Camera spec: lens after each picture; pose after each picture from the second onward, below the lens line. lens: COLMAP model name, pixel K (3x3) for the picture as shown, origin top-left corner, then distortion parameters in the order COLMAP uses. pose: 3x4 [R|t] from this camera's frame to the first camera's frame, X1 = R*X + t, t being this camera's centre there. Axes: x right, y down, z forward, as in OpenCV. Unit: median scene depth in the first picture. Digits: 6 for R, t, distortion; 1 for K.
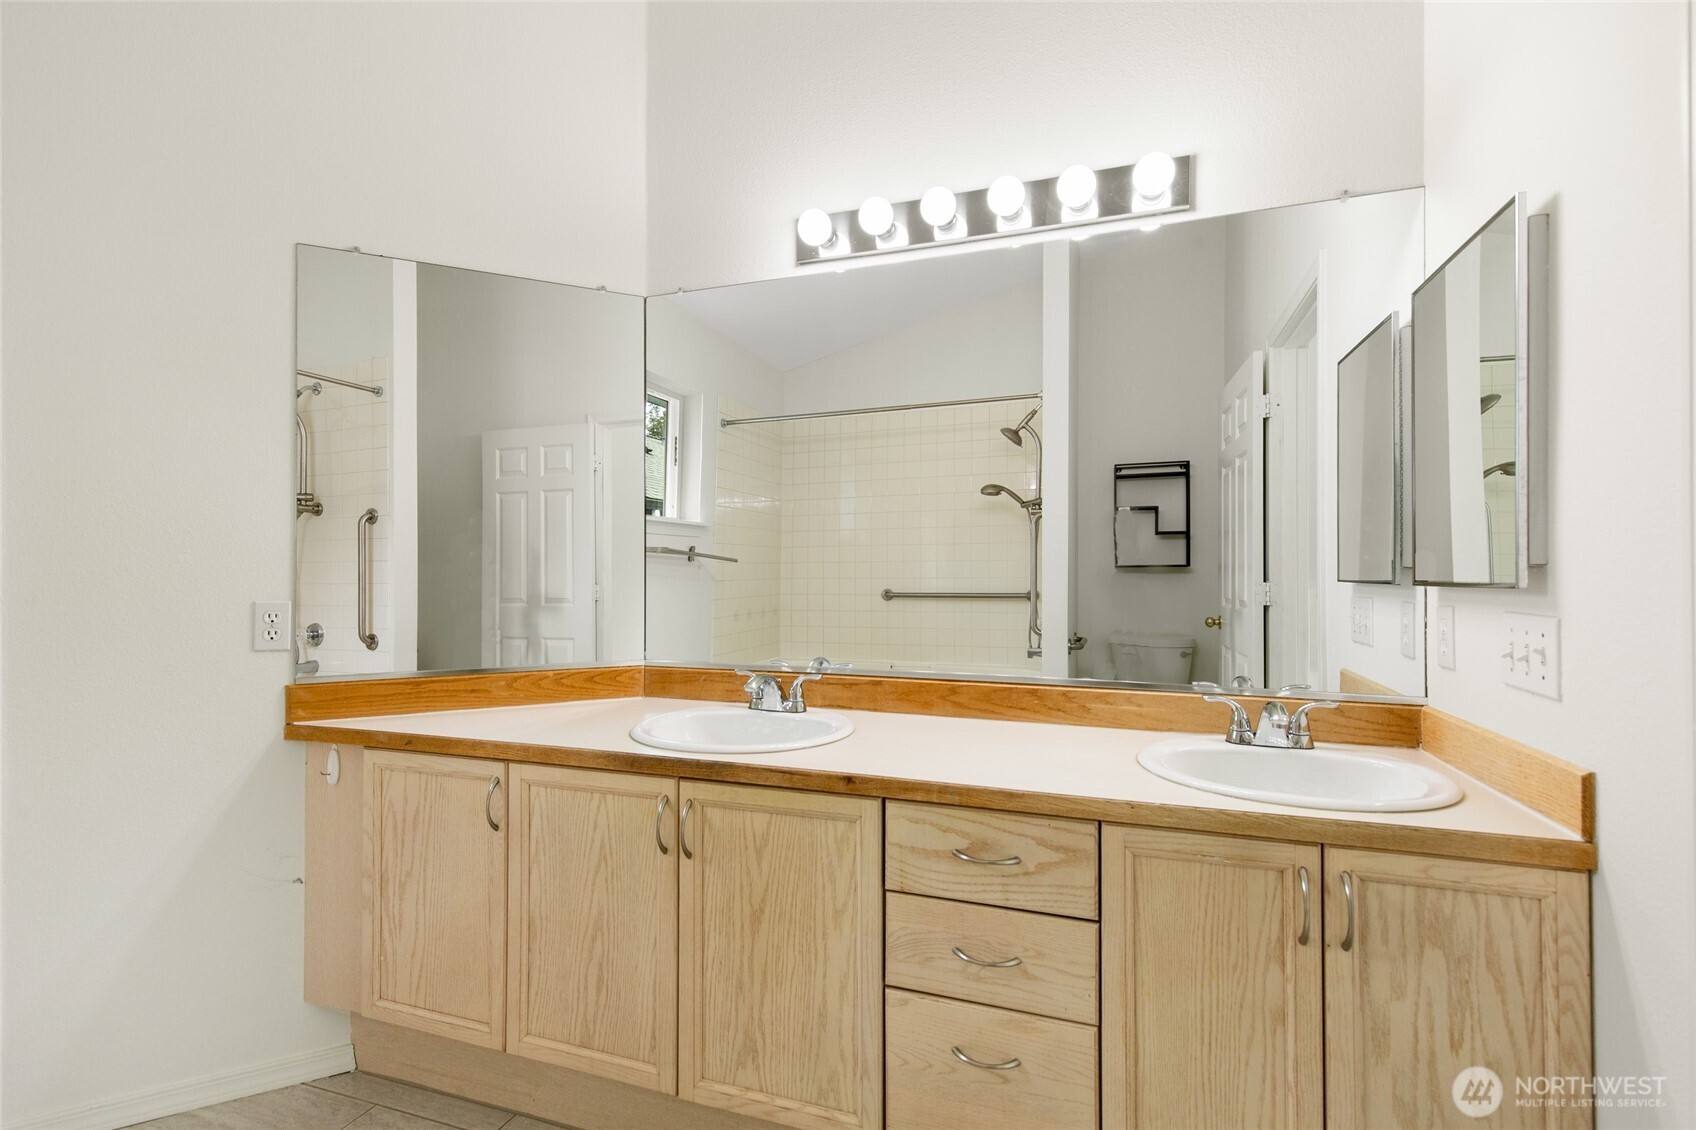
lens RADIAL K [[748.6, 0, 850.4], [0, 748.6, 574.2], [0, 0, 1]] dist [0.002324, -0.000166]
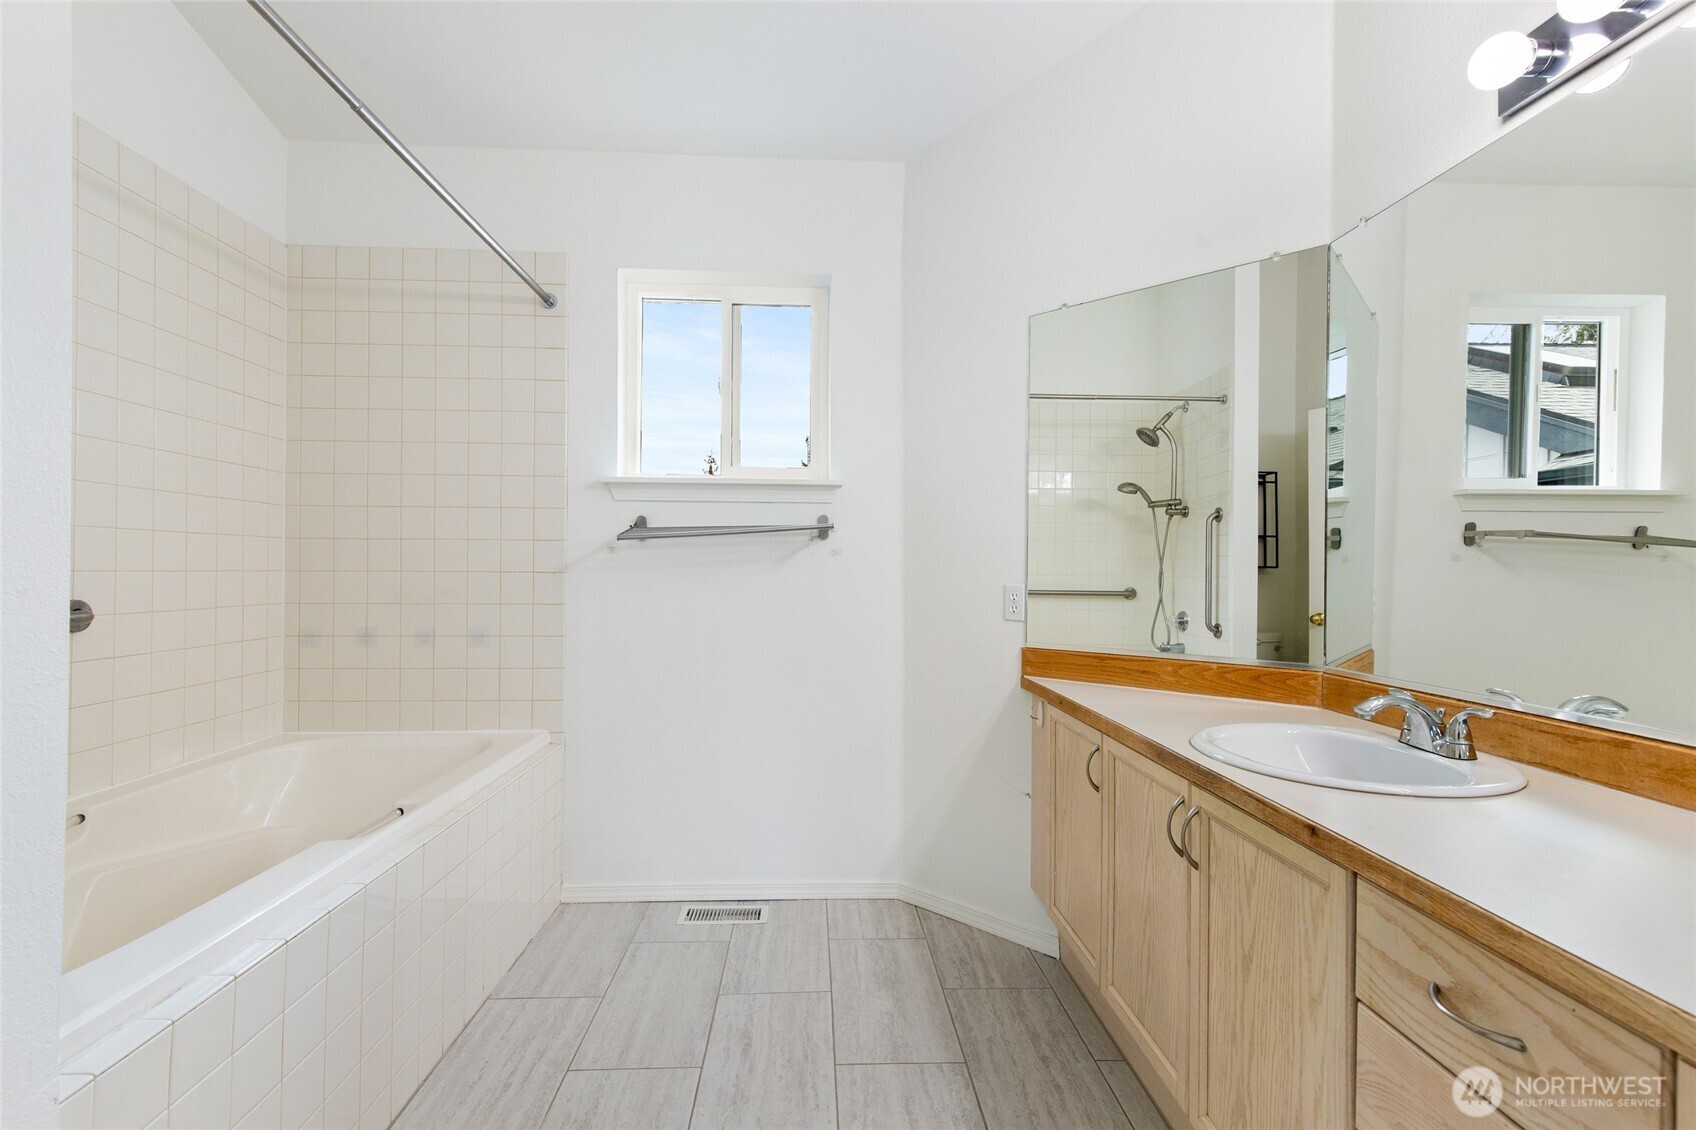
lens RADIAL K [[768.0, 0, 848.3], [0, 768.0, 568.9], [0, 0, 1]] dist [0.000966, -0.000387]
pose [[0.363656, 0.001664, -0.931532, 0.420396], [-0.004533, 0.999990, 0.000017, 0.006422], [0.931522, 0.004217, 0.363660, 0.202187]]
